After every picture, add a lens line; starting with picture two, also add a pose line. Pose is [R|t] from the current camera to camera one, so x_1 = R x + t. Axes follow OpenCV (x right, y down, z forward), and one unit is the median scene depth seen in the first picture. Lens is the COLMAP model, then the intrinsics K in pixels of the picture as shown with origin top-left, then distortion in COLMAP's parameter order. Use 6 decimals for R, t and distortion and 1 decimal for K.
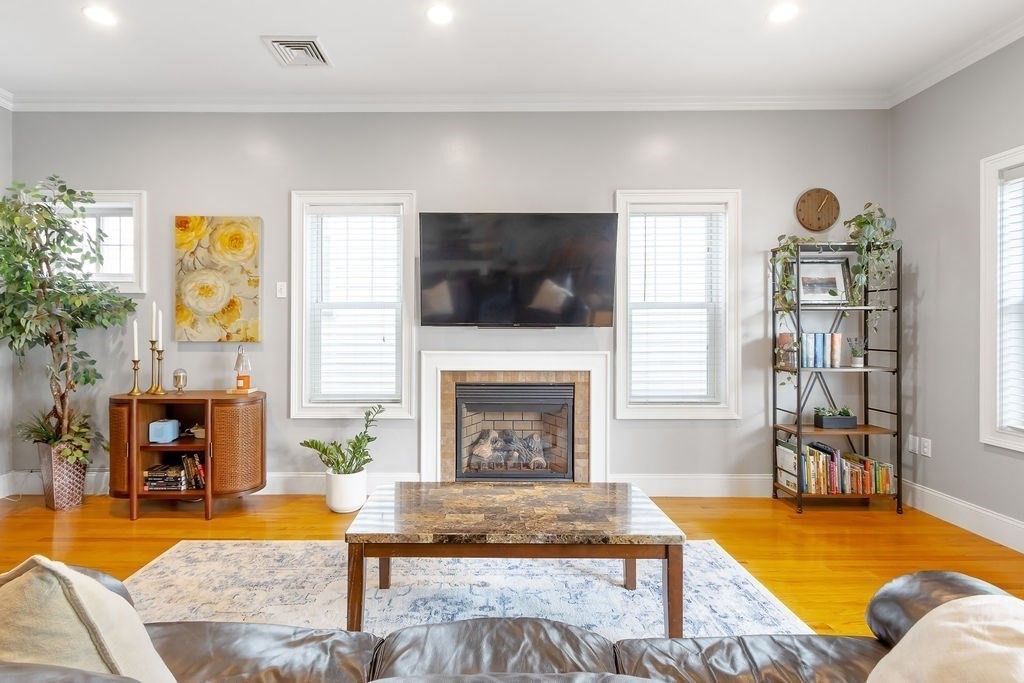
lens RADIAL K [[500.6, 0, 509.8], [0, 500.6, 329.0], [0, 0, 1]] dist [0.003468, 0.000315]
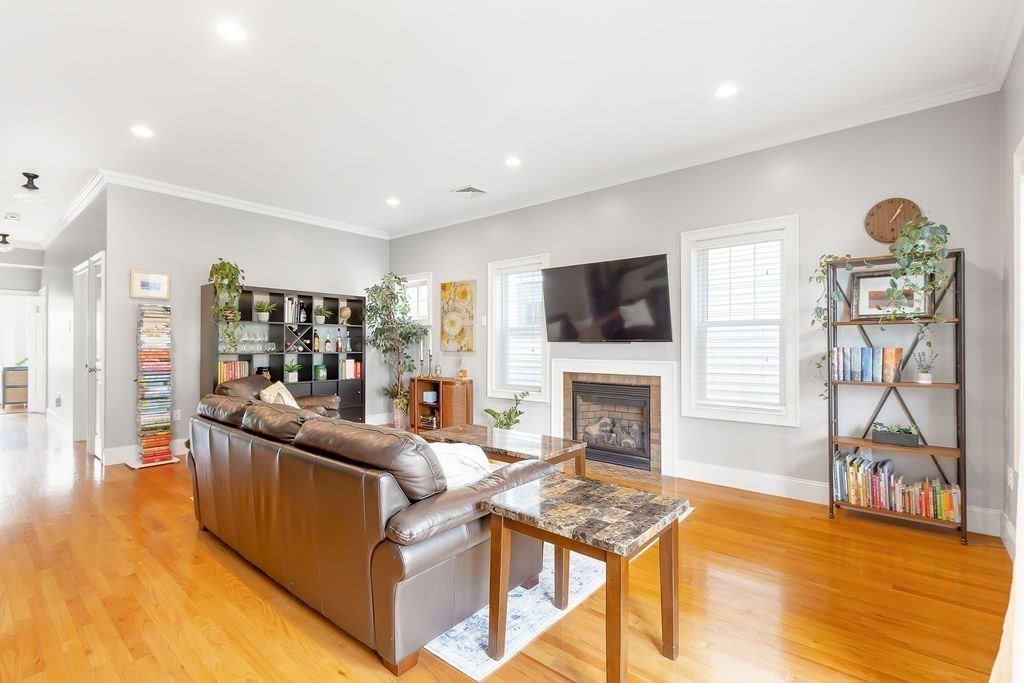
lens RADIAL K [[476.7, 0, 493.9], [0, 476.7, 343.9], [0, 0, 1]] dist [-0.000631, -0.000557]
pose [[0.751895, -0.000918, -0.659283, 0.648072], [0.000005, 0.999999, -0.001387, 0.001768], [0.659283, 0.001040, 0.751894, -0.202571]]
